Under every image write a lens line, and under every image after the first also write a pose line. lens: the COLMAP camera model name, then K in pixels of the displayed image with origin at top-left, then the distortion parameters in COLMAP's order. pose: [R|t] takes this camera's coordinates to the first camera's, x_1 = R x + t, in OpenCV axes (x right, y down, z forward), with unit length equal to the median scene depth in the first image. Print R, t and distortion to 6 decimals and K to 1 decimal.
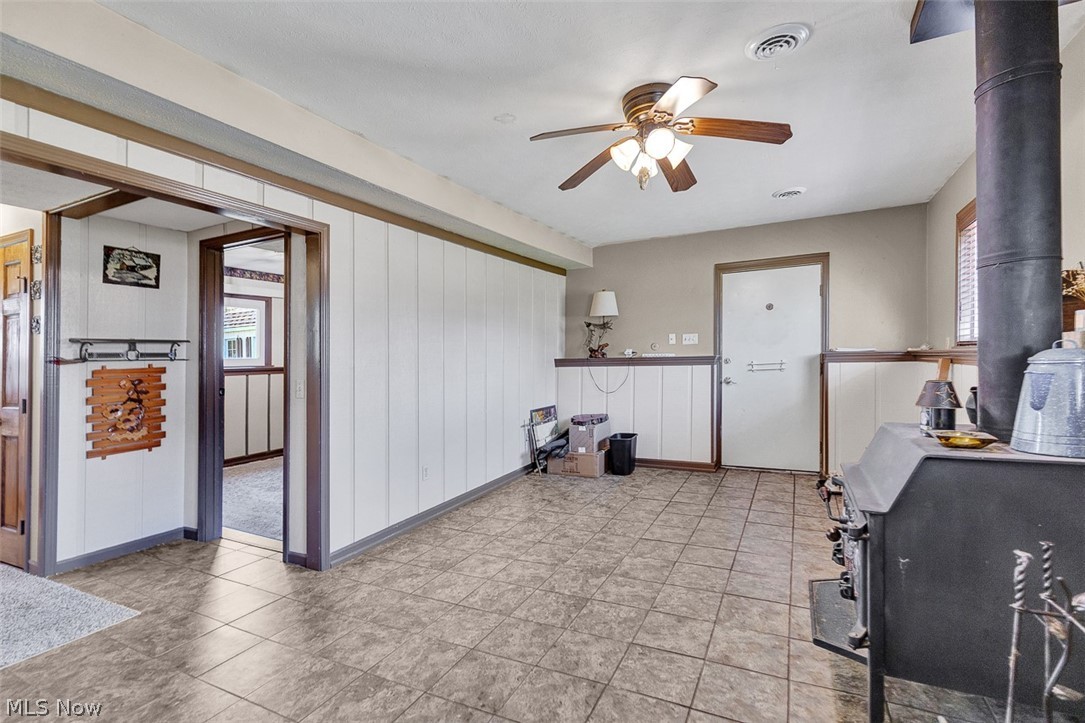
lens RADIAL K [[497.3, 0, 538.7], [0, 497.3, 351.4], [0, 0, 1]] dist [0.006864, -0.001818]
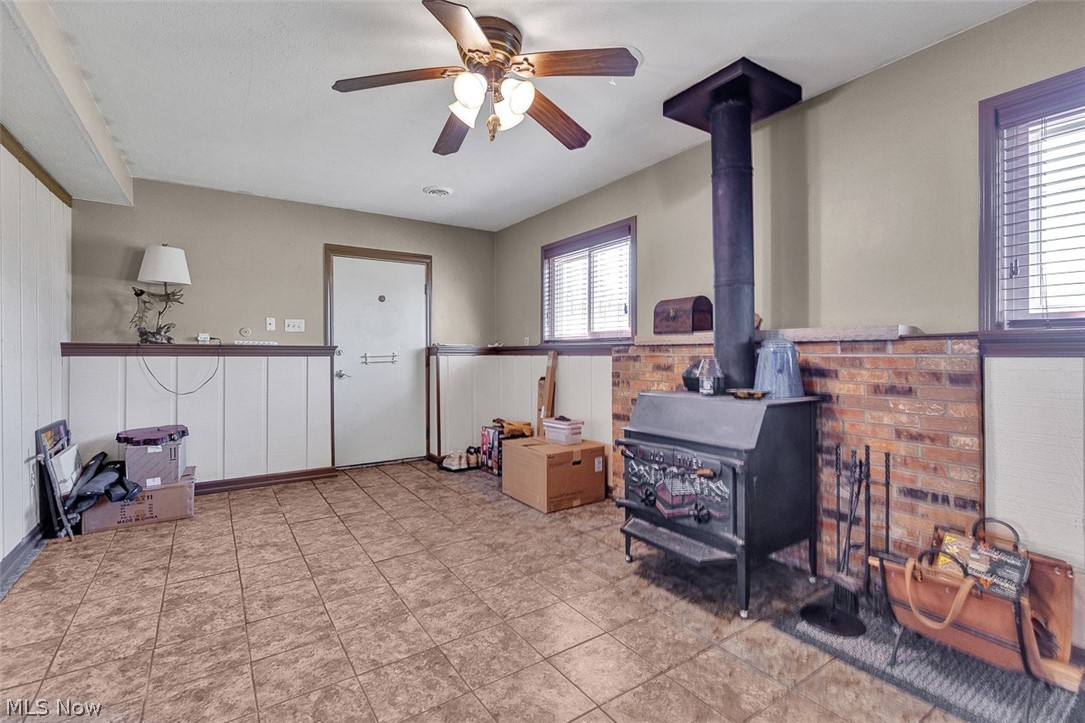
lens RADIAL K [[497.3, 0, 536.5], [0, 497.3, 357.6], [0, 0, 1]] dist [0.006864, -0.001818]
pose [[0.493143, 0.018348, 0.869755, -0.297685], [-0.023914, 0.999686, -0.007530, 0.034211], [-0.869620, -0.017086, 0.493427, 0.299787]]
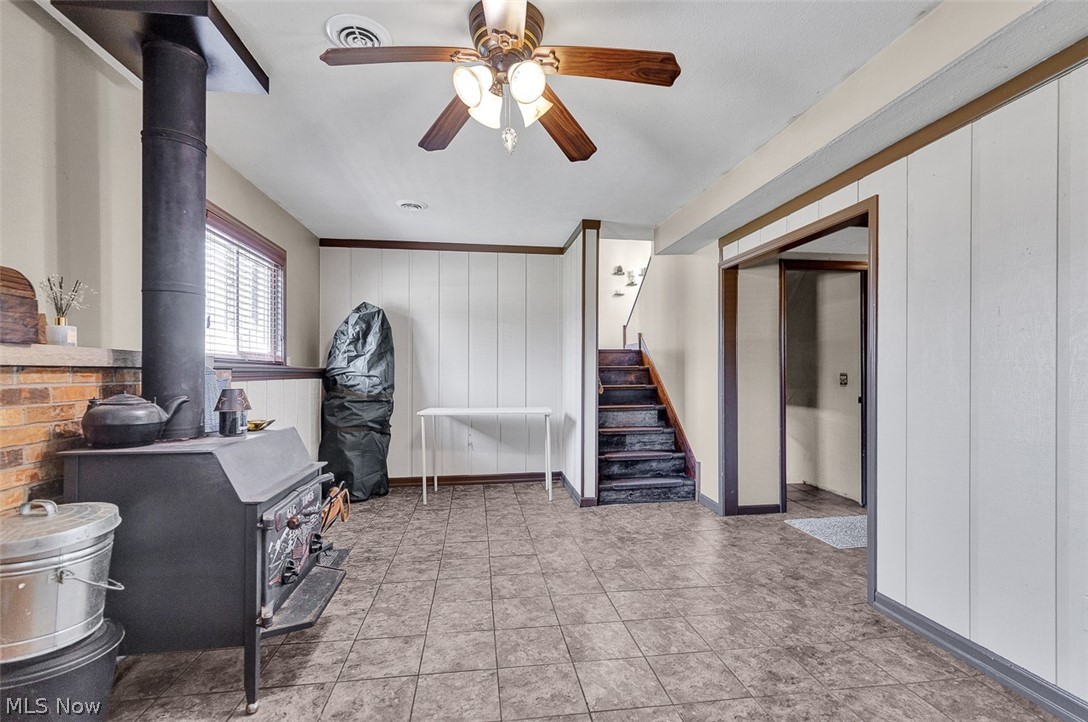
lens RADIAL K [[498.7, 0, 555.5], [0, 498.7, 368.8], [0, 0, 1]] dist [0.006864, -0.001818]
pose [[-0.804593, 0.023728, -0.593353, 0.353955], [0.032084, 0.999479, -0.003537, 0.018040], [0.592960, -0.021883, -0.804935, 0.985411]]
